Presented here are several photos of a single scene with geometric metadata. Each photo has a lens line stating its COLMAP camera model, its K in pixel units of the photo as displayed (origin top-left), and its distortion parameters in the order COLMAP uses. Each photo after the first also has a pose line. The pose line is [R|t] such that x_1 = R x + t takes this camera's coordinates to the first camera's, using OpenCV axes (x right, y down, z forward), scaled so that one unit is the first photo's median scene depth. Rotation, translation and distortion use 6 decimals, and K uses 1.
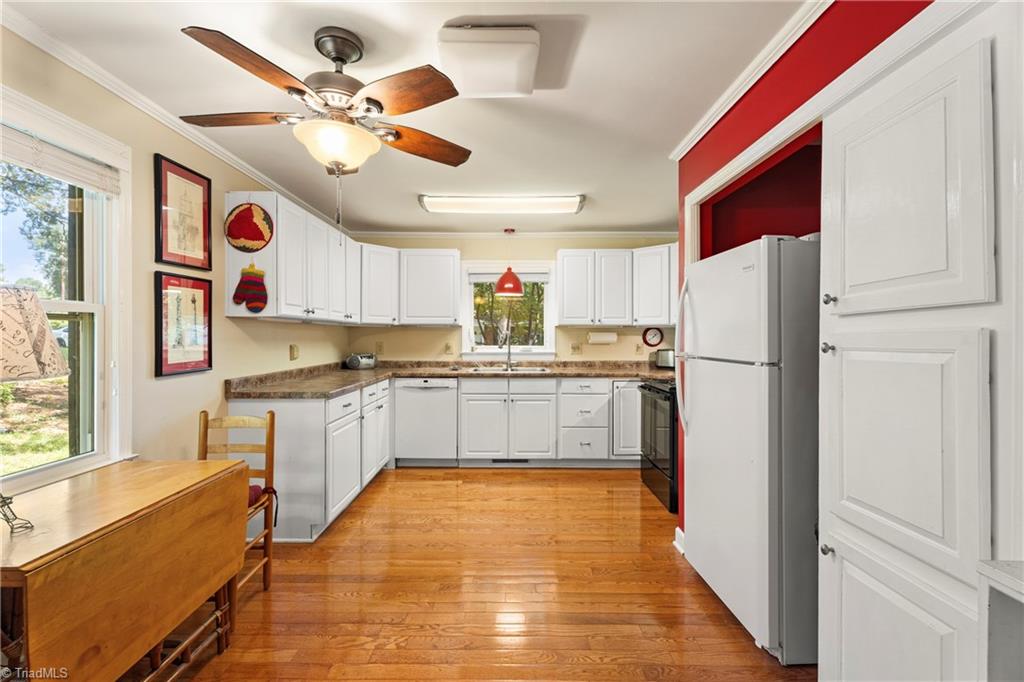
lens RADIAL K [[453.7, 0, 512.8], [0, 453.7, 332.4], [0, 0, 1]] dist [0.003237, -0.000218]
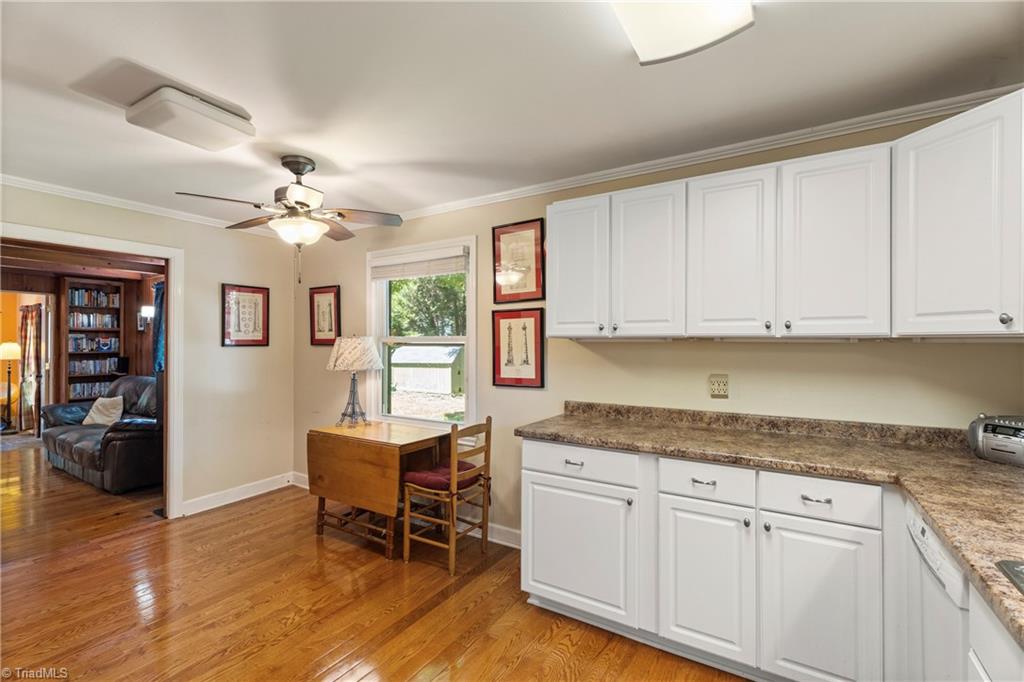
lens RADIAL K [[453.7, 0, 513.4], [0, 453.7, 338.8], [0, 0, 1]] dist [0.003237, -0.000218]
pose [[-0.523415, 0.001311, -0.852077, 0.335627], [0.003034, 0.999995, -0.000326, -0.039997], [0.852072, -0.002756, -0.523417, 1.572818]]
